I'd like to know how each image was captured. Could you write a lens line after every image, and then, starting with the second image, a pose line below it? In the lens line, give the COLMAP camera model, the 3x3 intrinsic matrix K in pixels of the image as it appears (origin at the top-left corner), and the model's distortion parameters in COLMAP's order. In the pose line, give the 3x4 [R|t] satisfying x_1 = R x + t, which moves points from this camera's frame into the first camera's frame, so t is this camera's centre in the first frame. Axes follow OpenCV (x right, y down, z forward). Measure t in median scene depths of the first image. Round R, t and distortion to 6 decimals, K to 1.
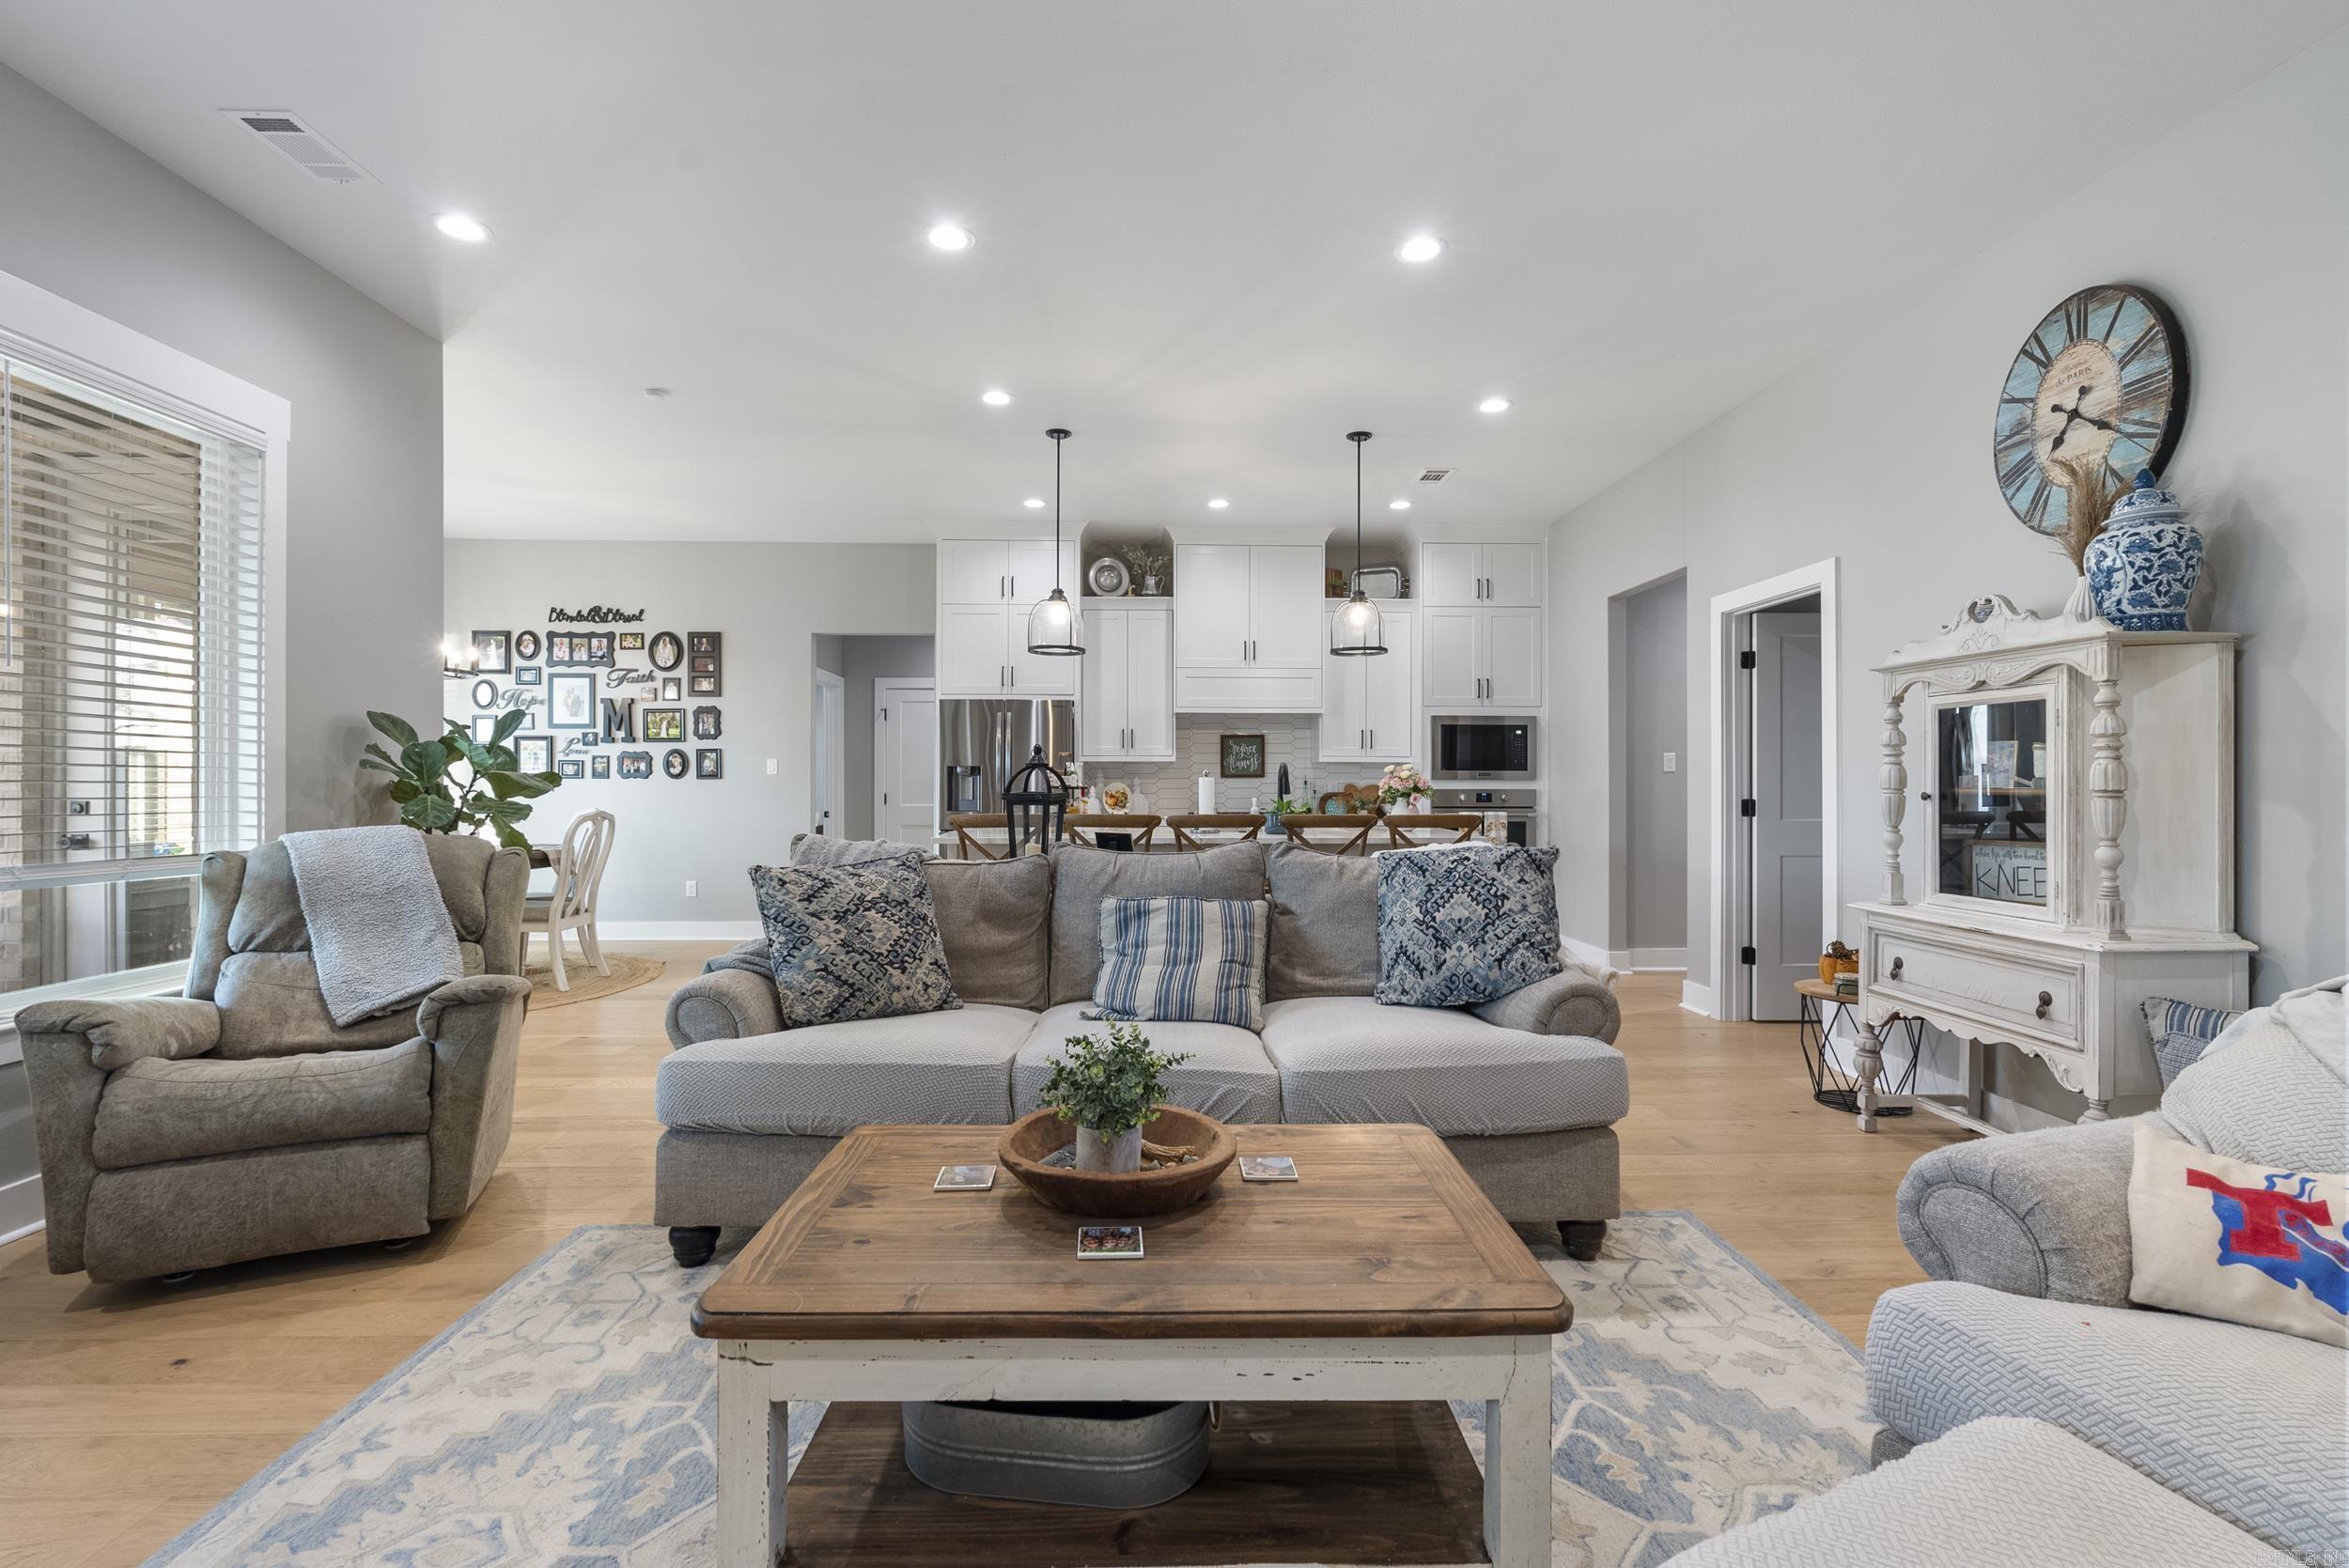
lens RADIAL K [[1034.9, 0, 1173.4], [0, 1034.9, 781.2], [0, 0, 1]] dist [-0.009057, 0.002256]
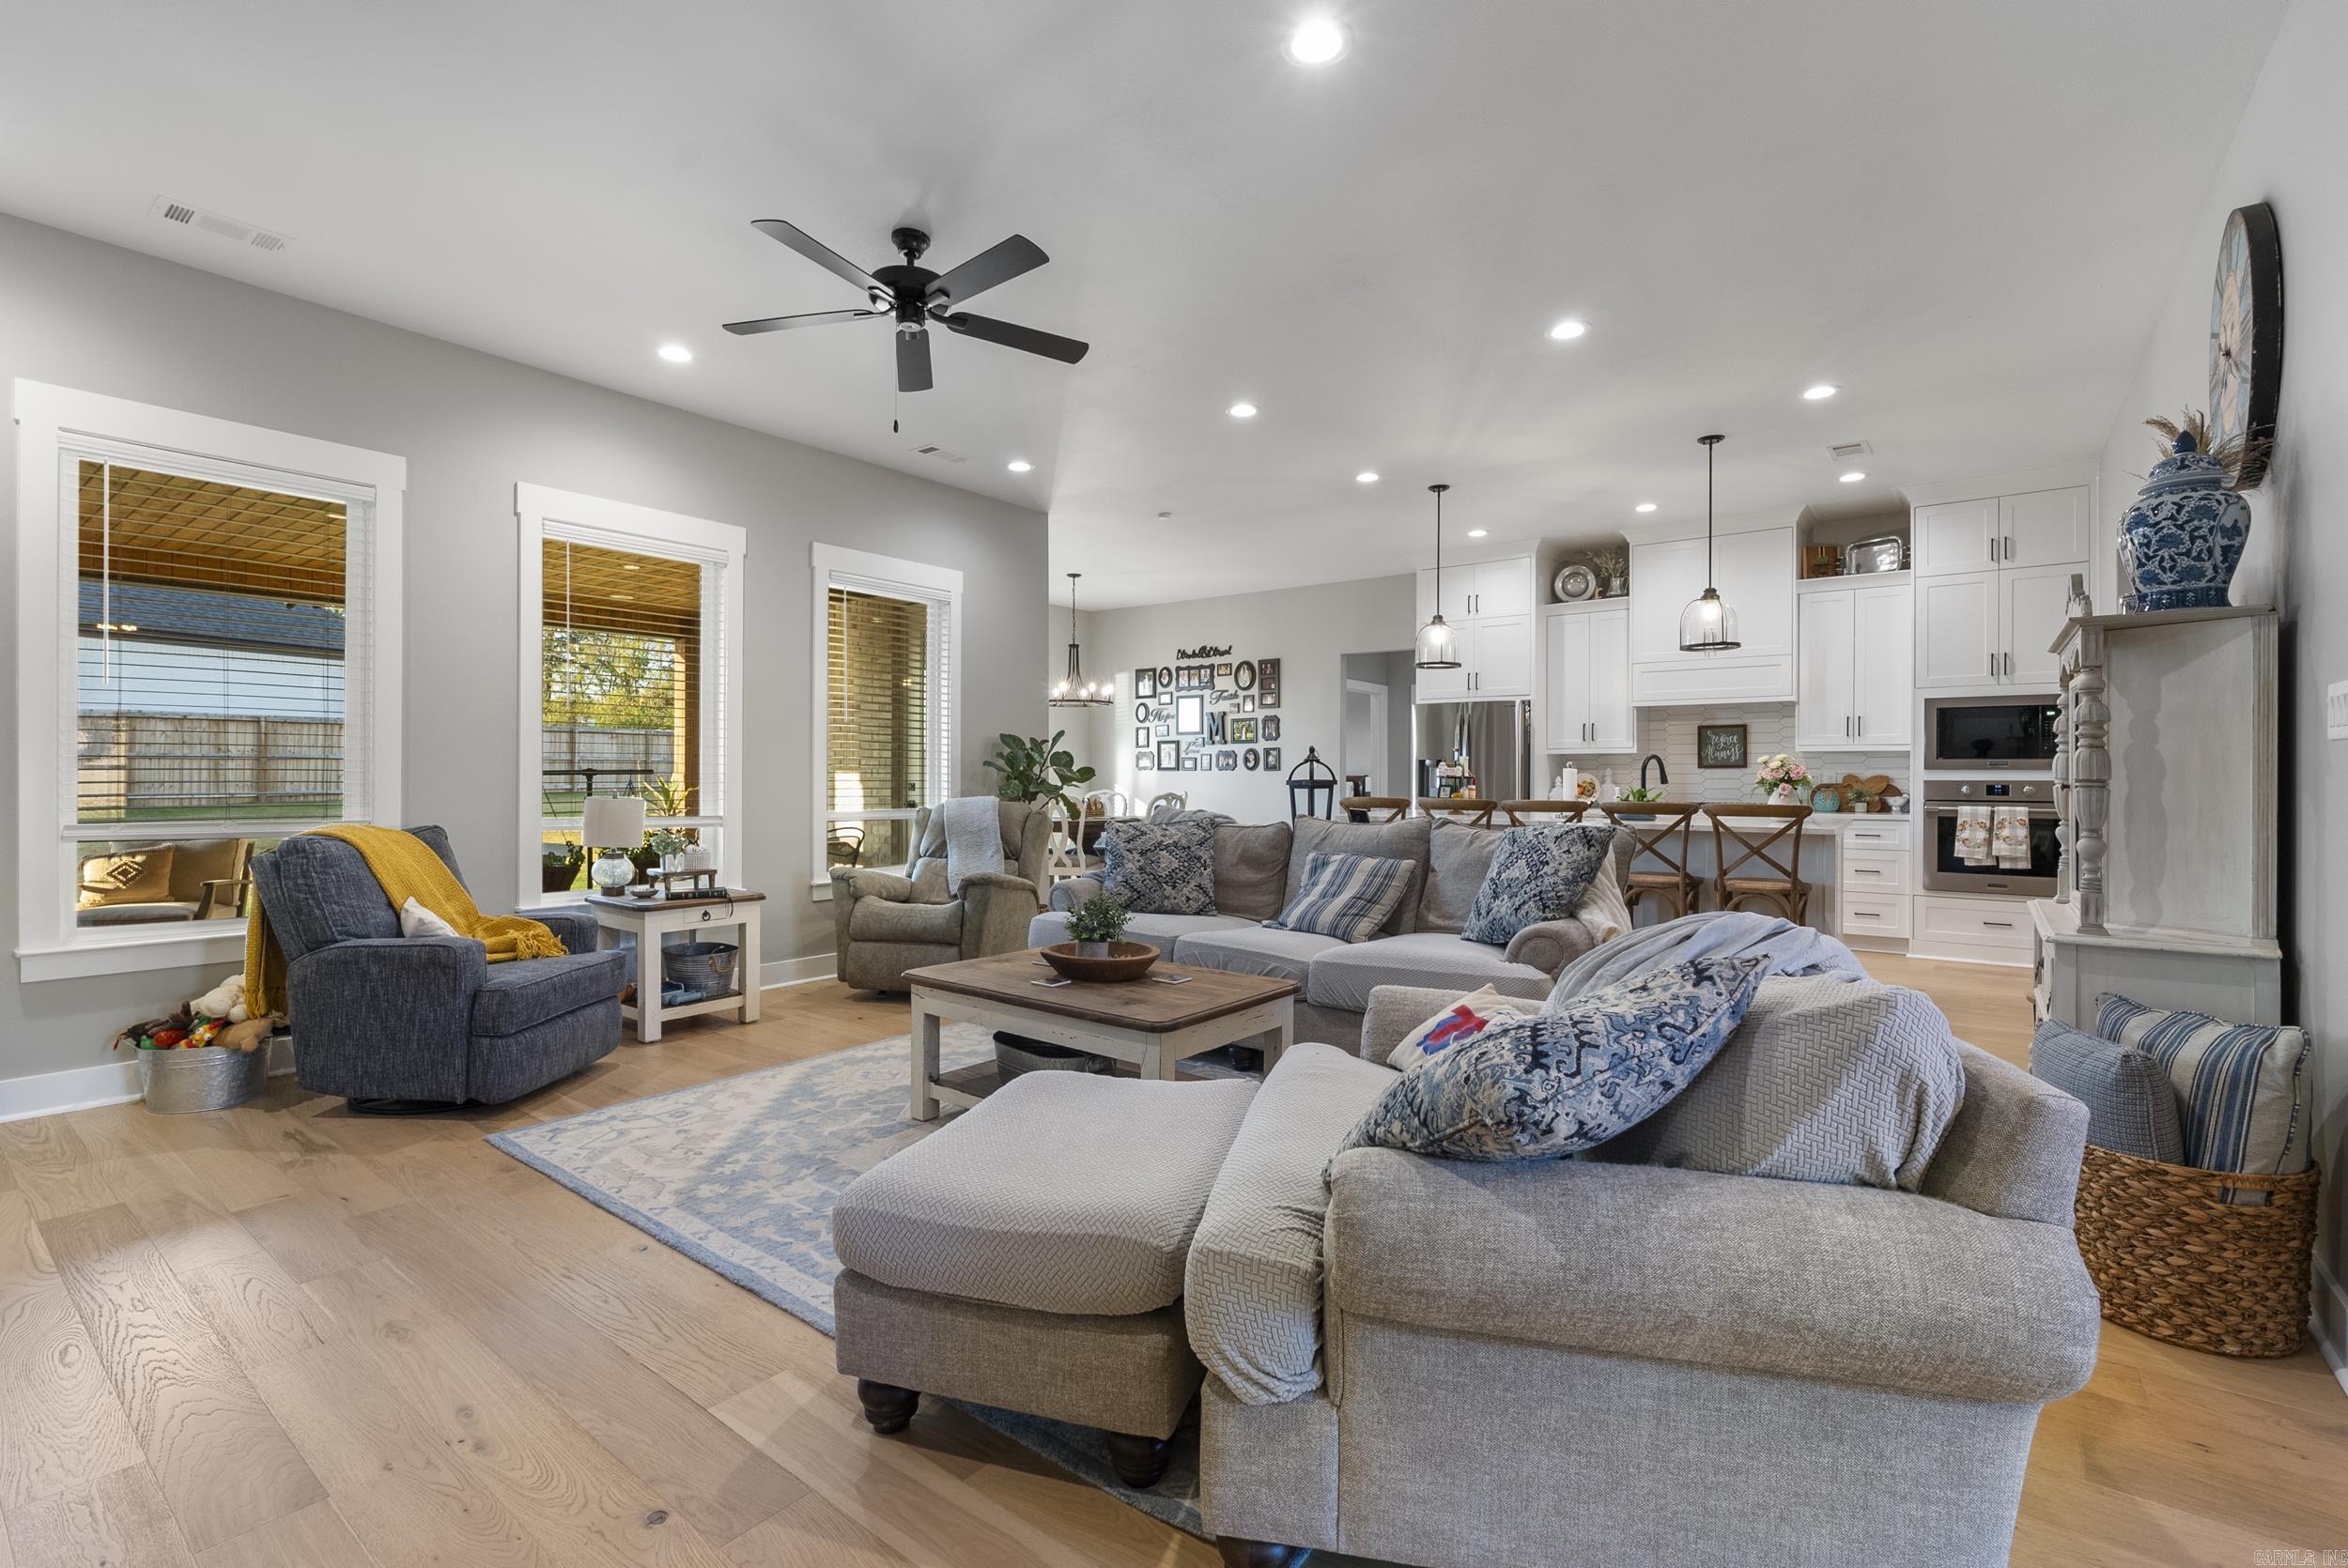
lens RADIAL K [[1034.4, 0, 1174.4], [0, 1034.4, 778.4], [0, 0, 1]] dist [-0.009057, 0.002256]
pose [[0.773046, 0.002084, -0.634347, 0.708108], [0.001964, 0.999982, 0.005678, 0.000068], [0.634347, -0.005635, 0.773028, -0.244833]]
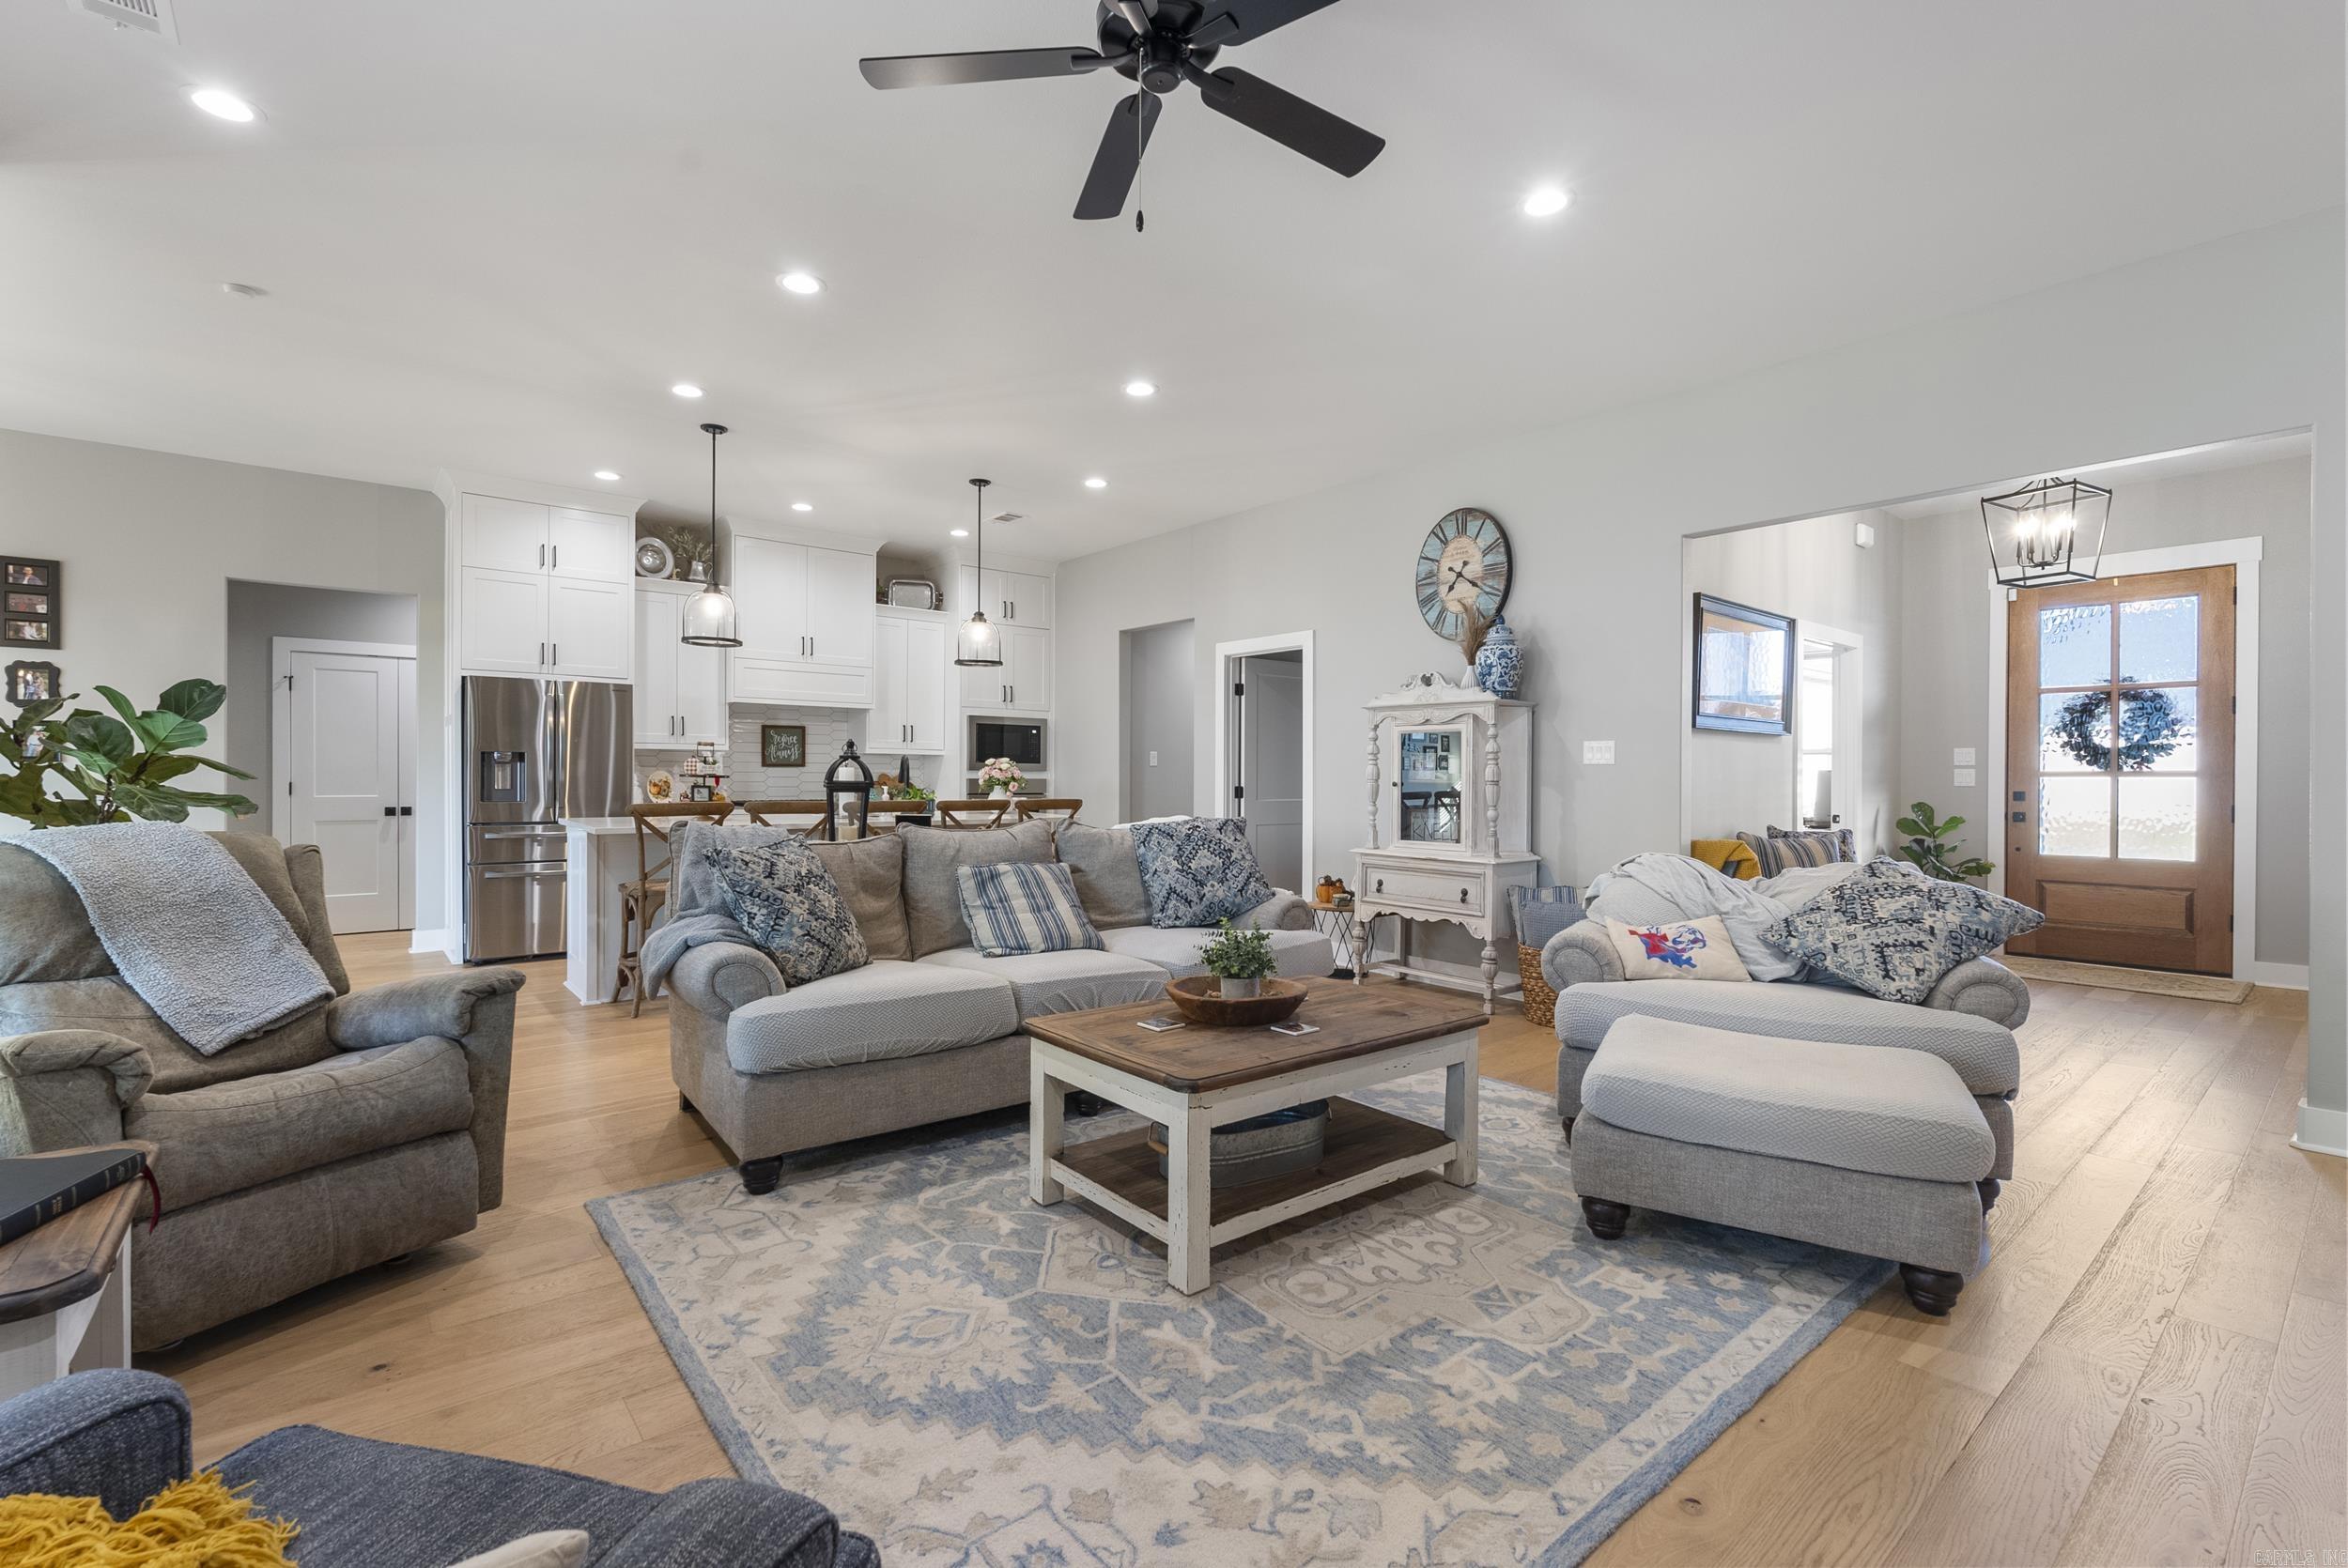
lens RADIAL K [[1034.4, 0, 1176.9], [0, 1034.4, 780.2], [0, 0, 1]] dist [-0.009057, 0.002256]
pose [[0.792415, 0.001622, 0.609980, -0.617422], [-0.007909, 0.999940, 0.007615, -0.002186], [-0.609931, -0.010859, 0.792380, -0.144791]]
